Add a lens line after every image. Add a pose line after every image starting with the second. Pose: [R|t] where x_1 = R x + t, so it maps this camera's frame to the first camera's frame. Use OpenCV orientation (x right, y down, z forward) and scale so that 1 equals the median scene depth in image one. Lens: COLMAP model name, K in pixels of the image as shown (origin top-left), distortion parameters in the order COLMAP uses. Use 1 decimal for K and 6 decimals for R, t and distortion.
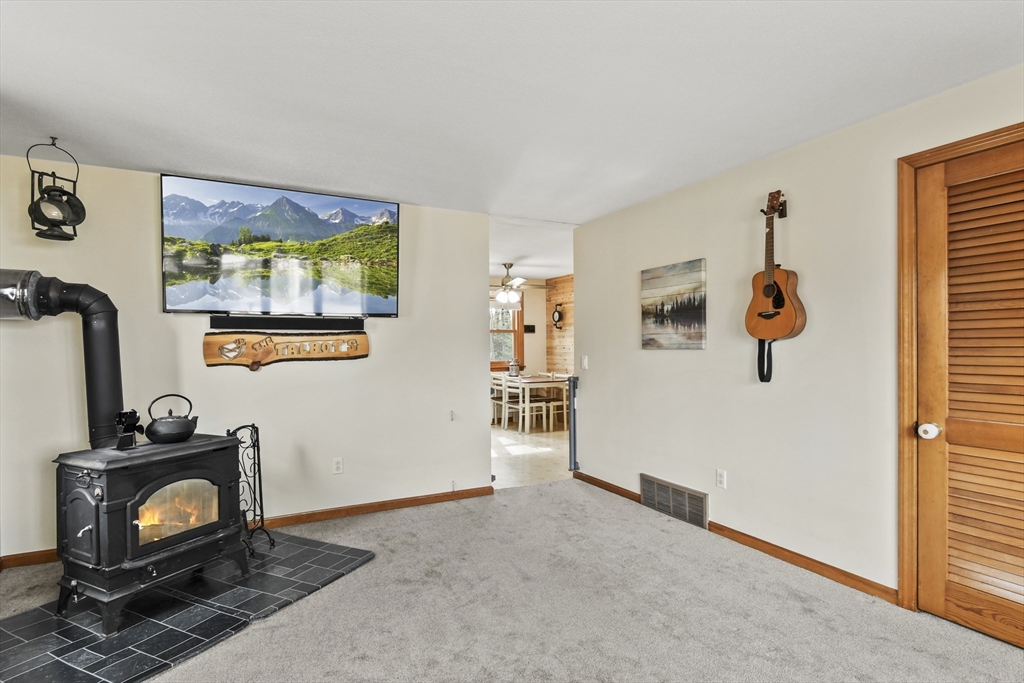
lens RADIAL K [[519.9, 0, 499.0], [0, 519.9, 376.1], [0, 0, 1]] dist [-0.005140, -0.001138]
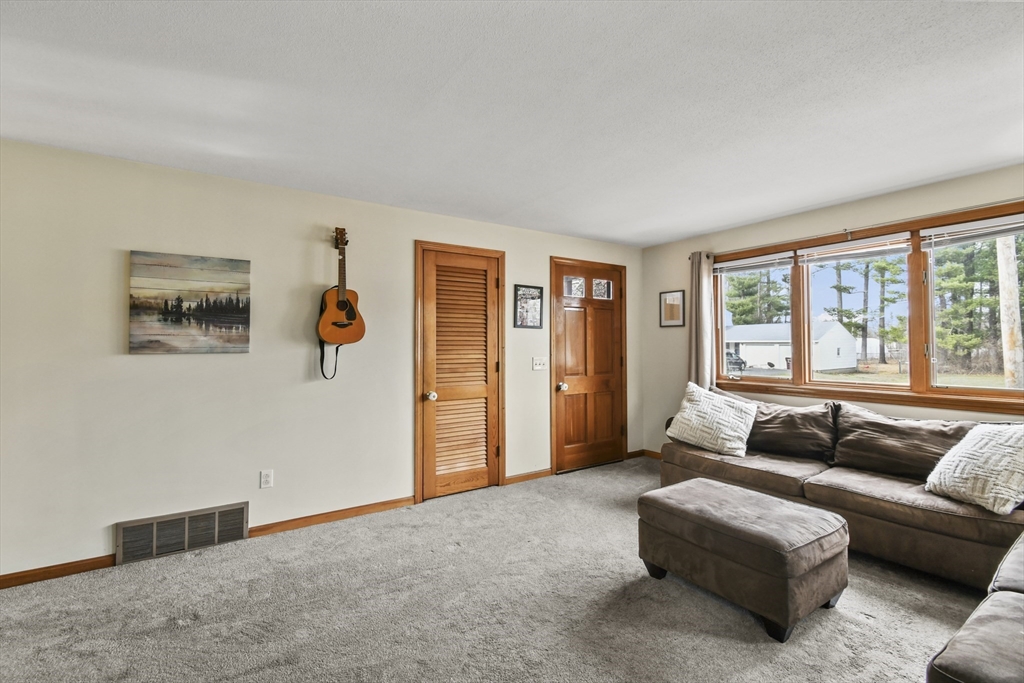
lens RADIAL K [[460.5, 0, 510.1], [0, 460.5, 350.0], [0, 0, 1]] dist [0.006972, -0.004136]
pose [[-0.133235, 0.000250, 0.991084, -0.528495], [0.060520, 0.998136, 0.007884, -0.033153], [-0.989235, 0.061031, -0.133002, 0.615907]]
